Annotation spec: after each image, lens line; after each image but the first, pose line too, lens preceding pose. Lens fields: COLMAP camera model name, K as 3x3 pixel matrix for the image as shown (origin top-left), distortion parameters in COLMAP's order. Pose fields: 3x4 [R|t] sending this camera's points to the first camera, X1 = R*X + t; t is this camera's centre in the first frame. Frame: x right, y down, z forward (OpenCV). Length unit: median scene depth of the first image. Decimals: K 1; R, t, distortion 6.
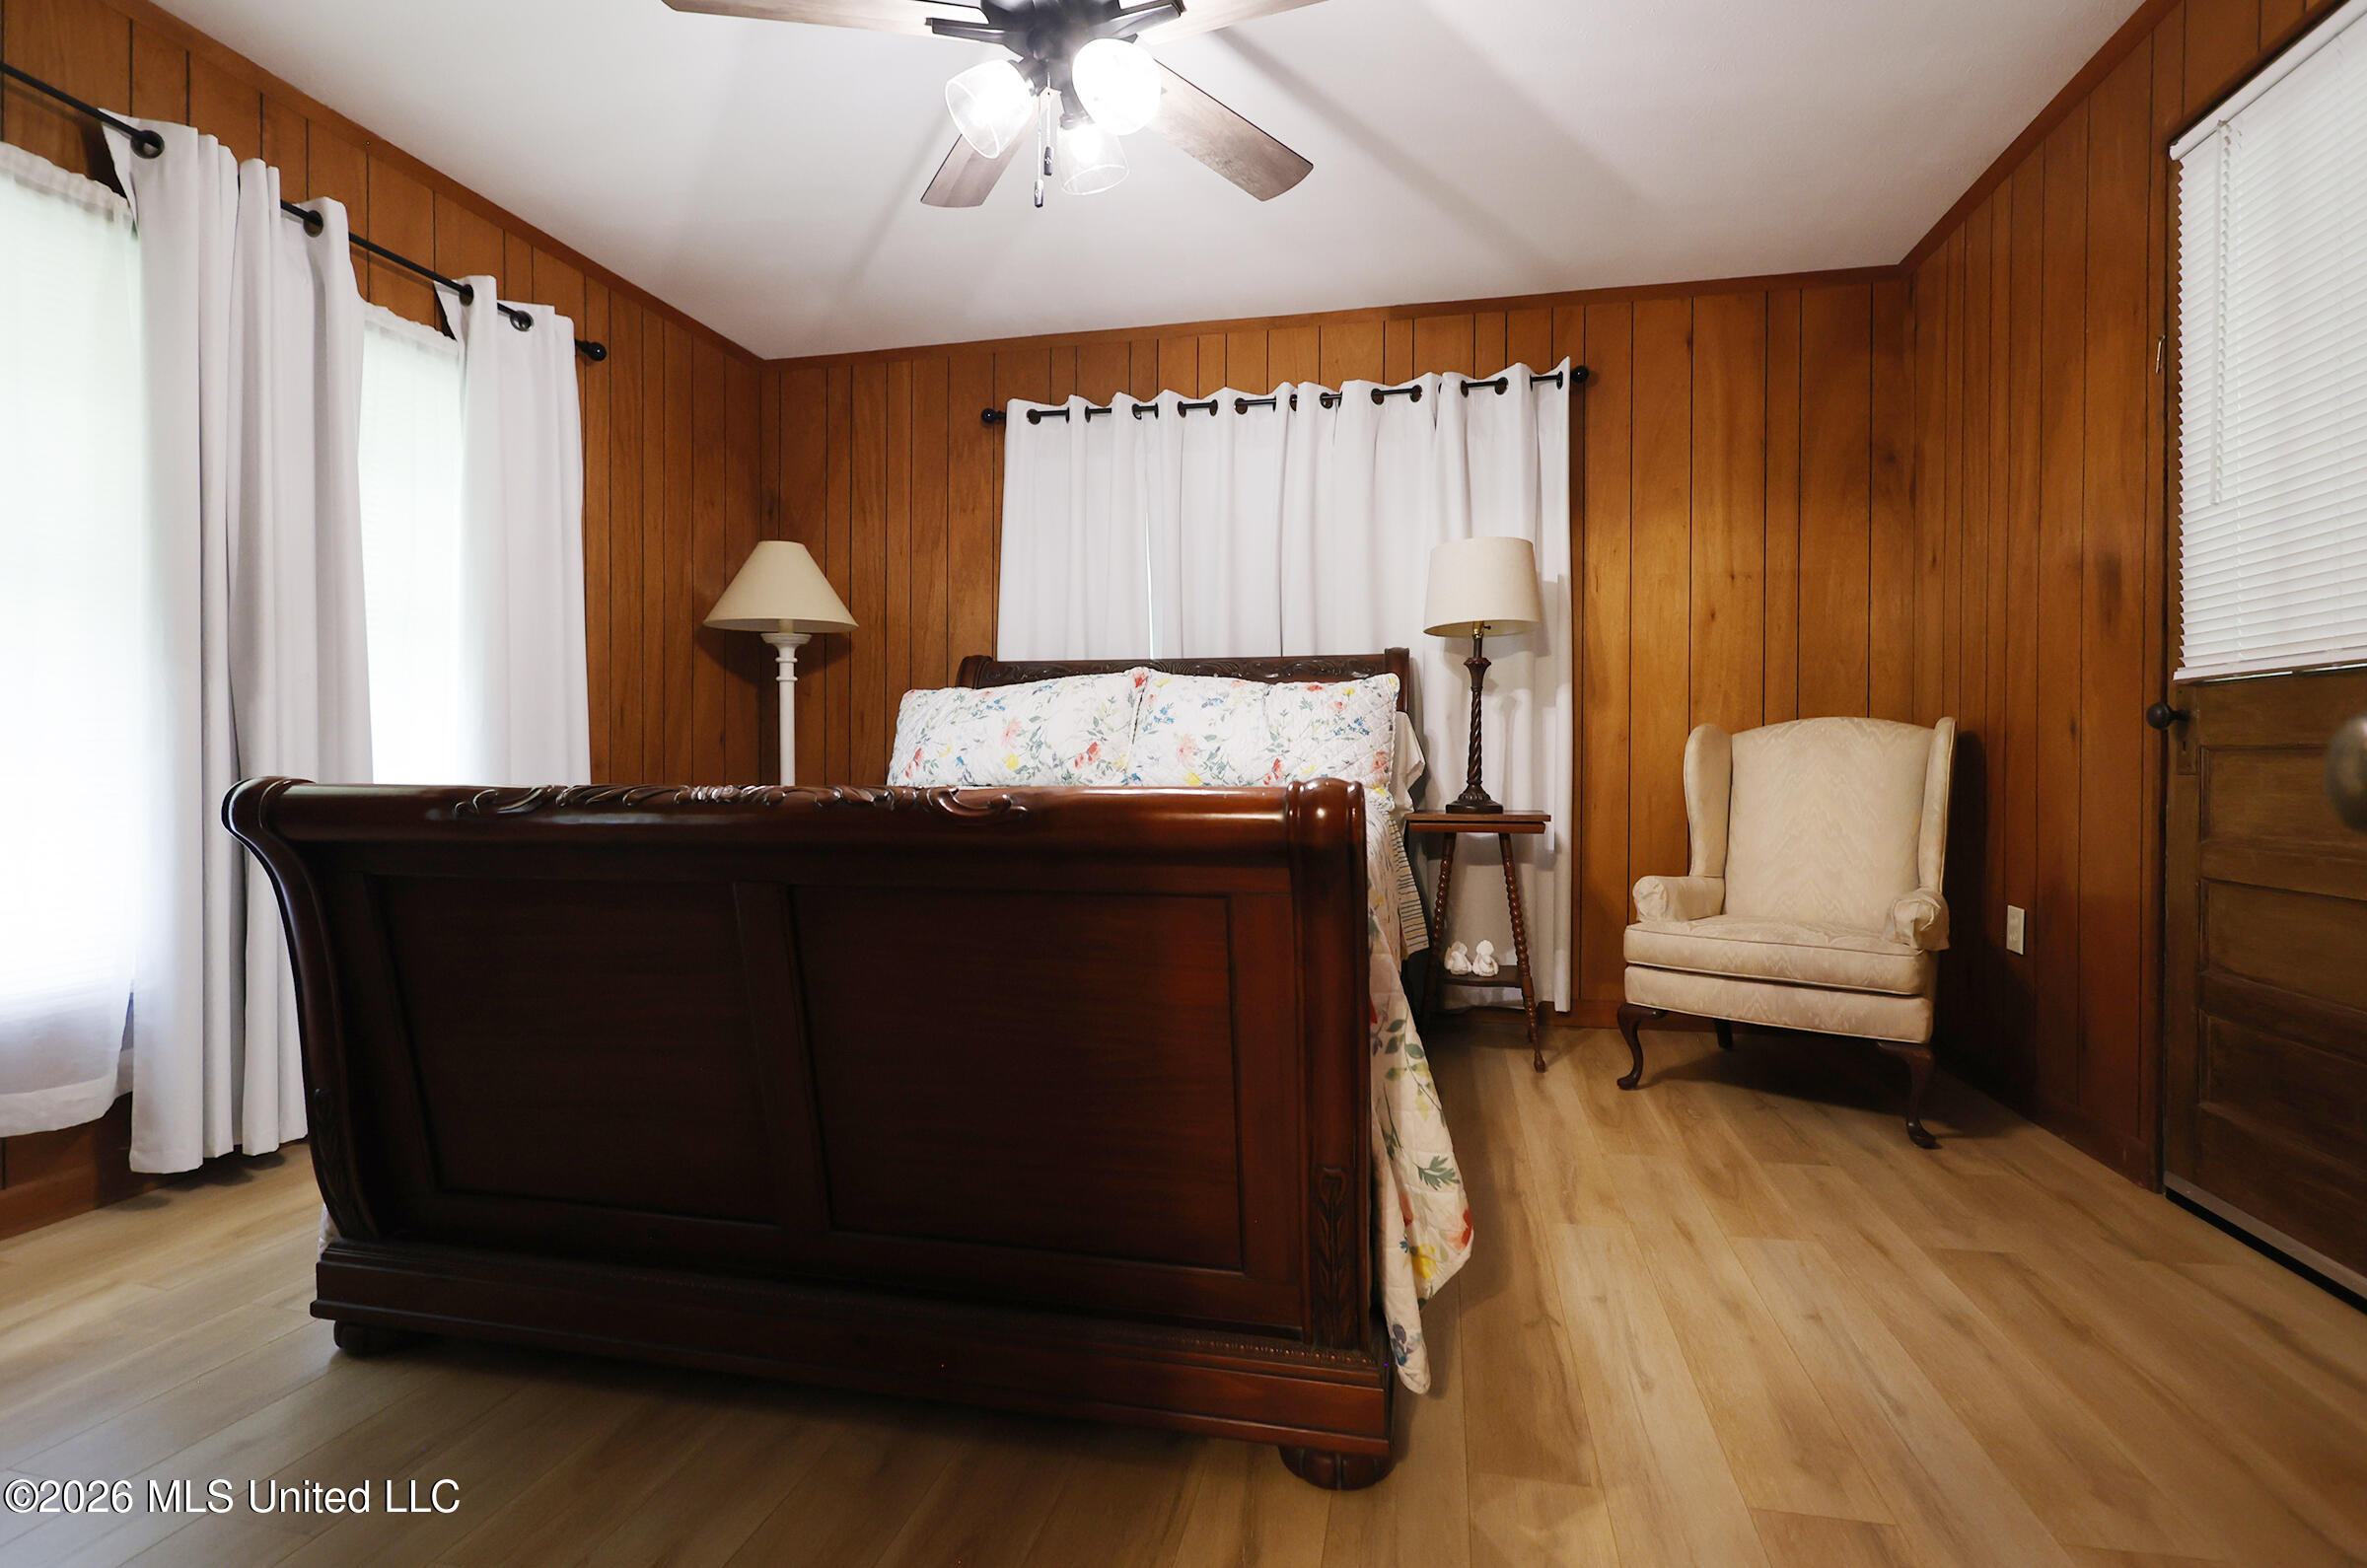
lens RADIAL K [[1100.3, 0, 1195.8], [0, 1100.3, 782.8], [0, 0, 1]] dist [-0.004734, 0.002394]
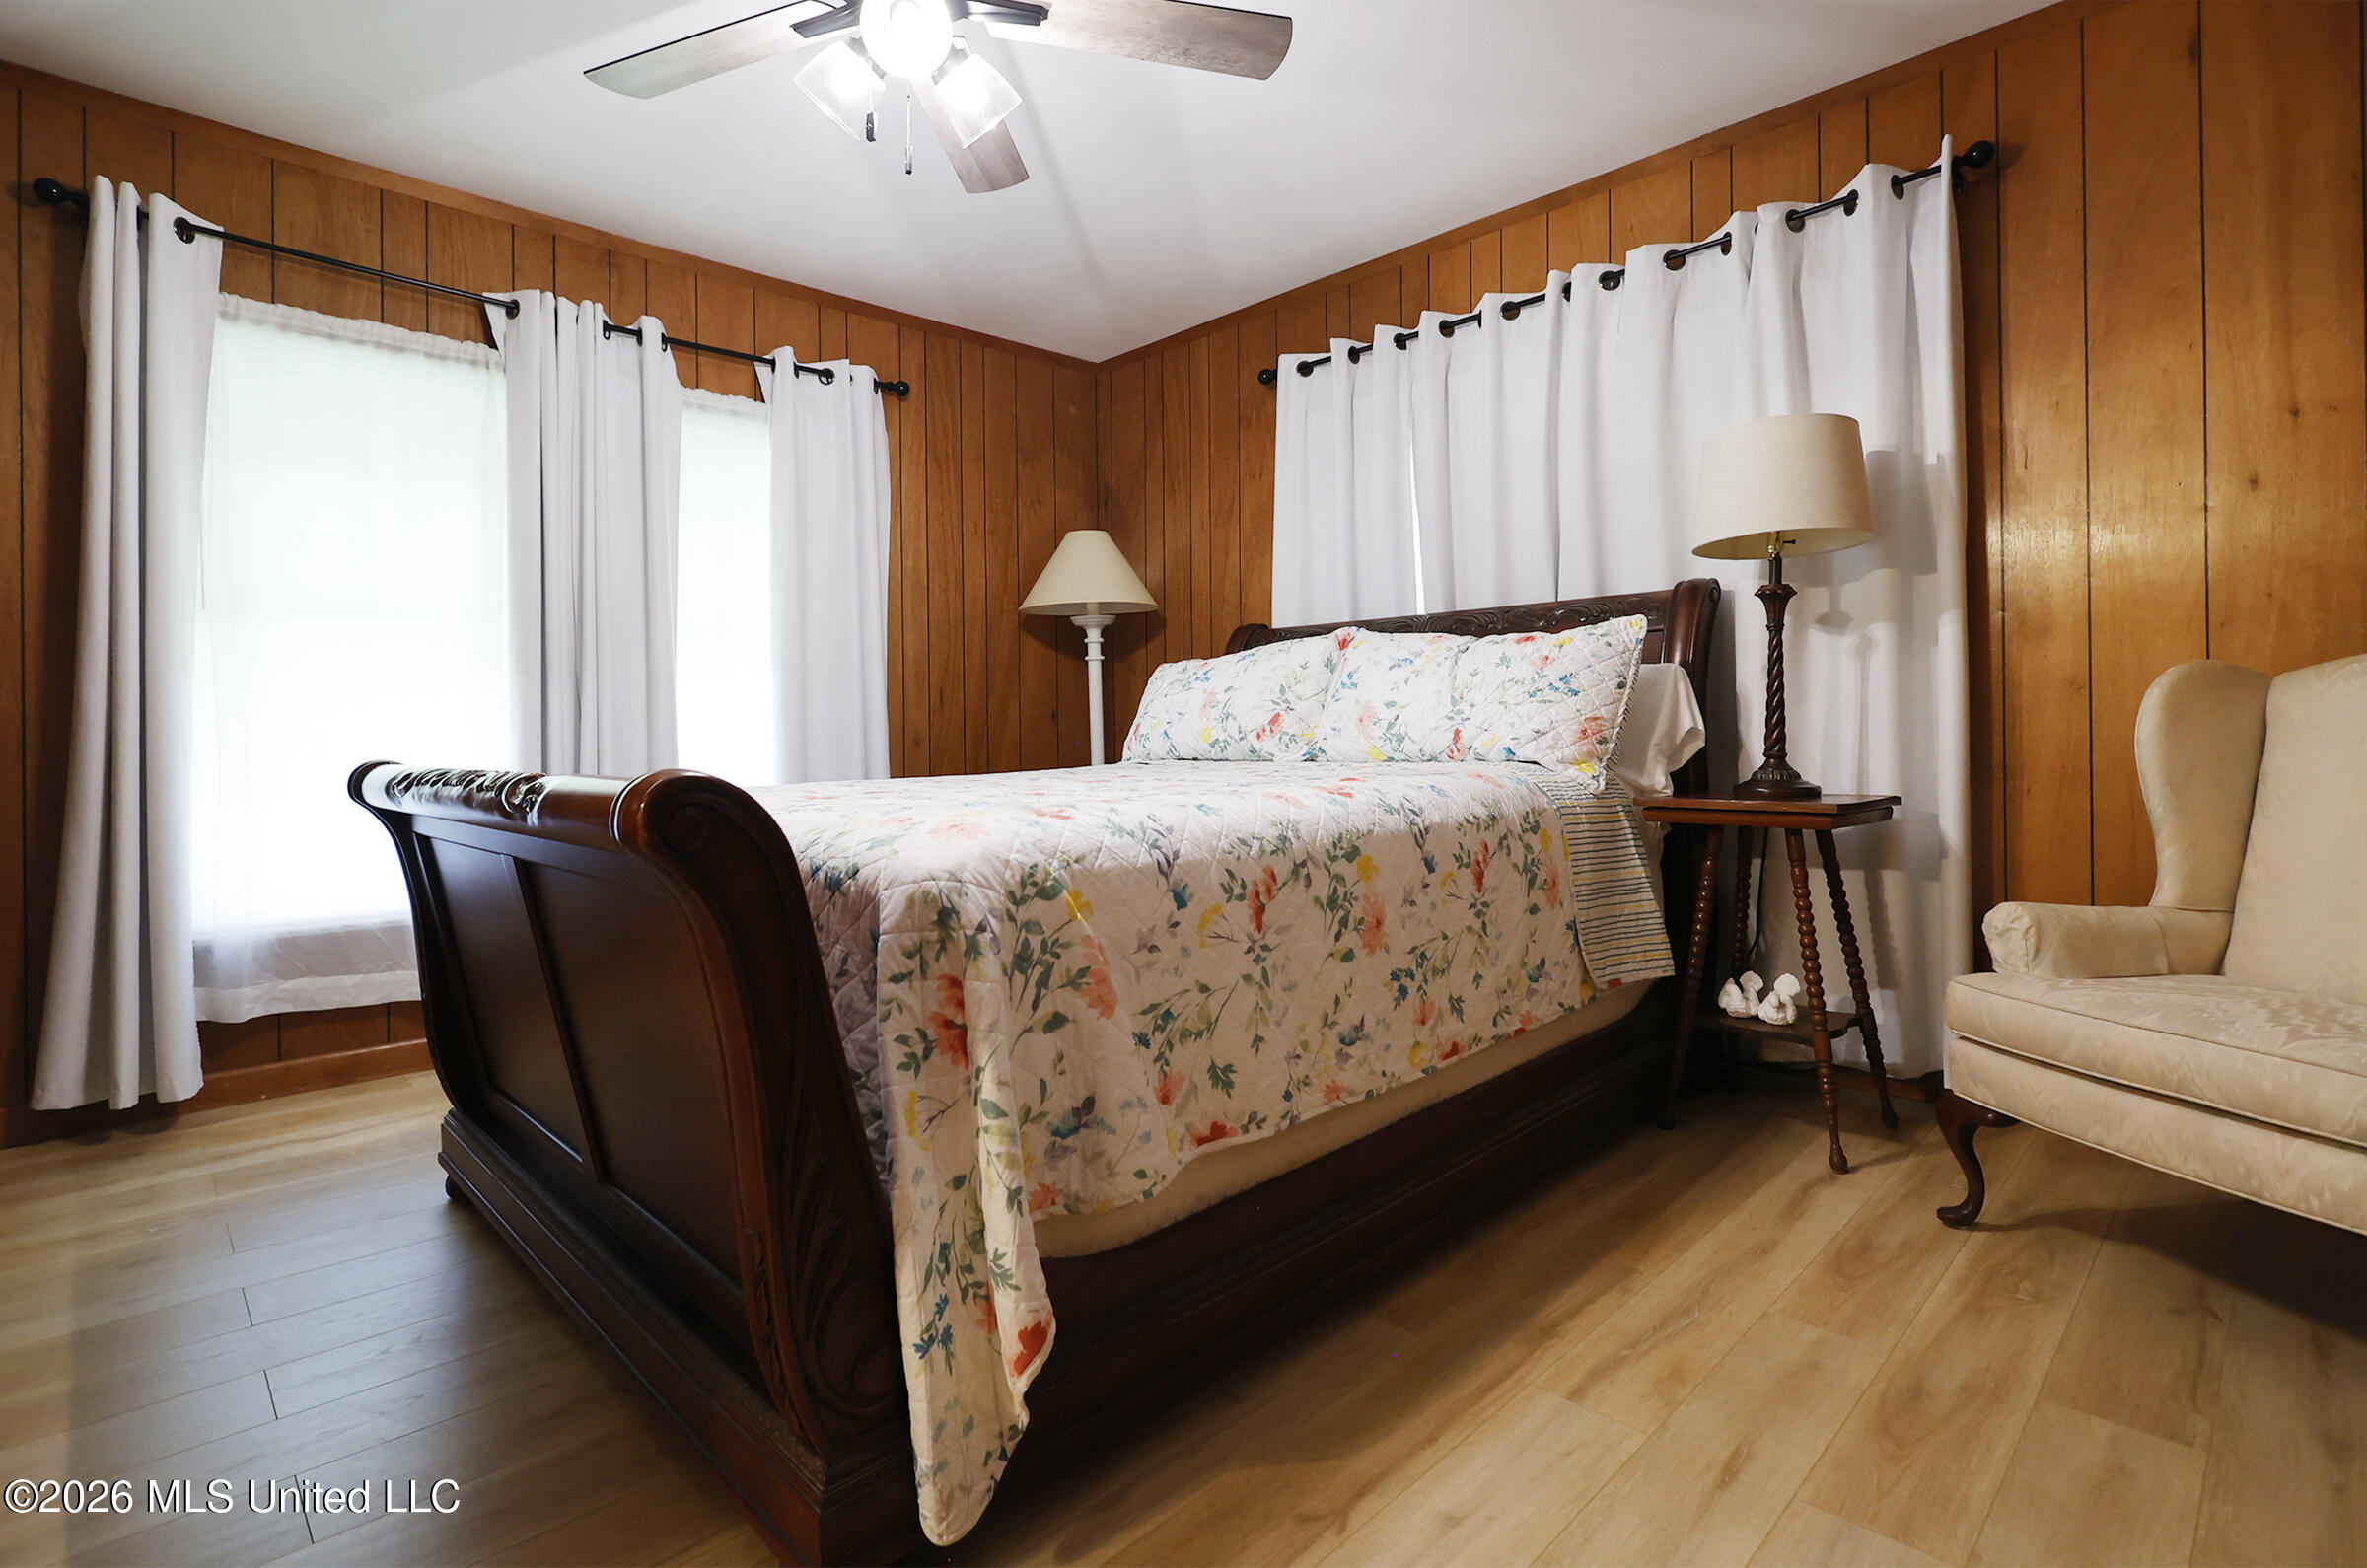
lens RADIAL K [[1100.3, 0, 1205.3], [0, 1100.3, 735.0], [0, 0, 1]] dist [-0.004734, 0.002394]
pose [[0.837704, -0.010232, -0.546029, 0.345367], [0.004163, 0.999915, -0.012349, -0.006916], [0.546109, 0.008072, 0.837675, 0.188452]]
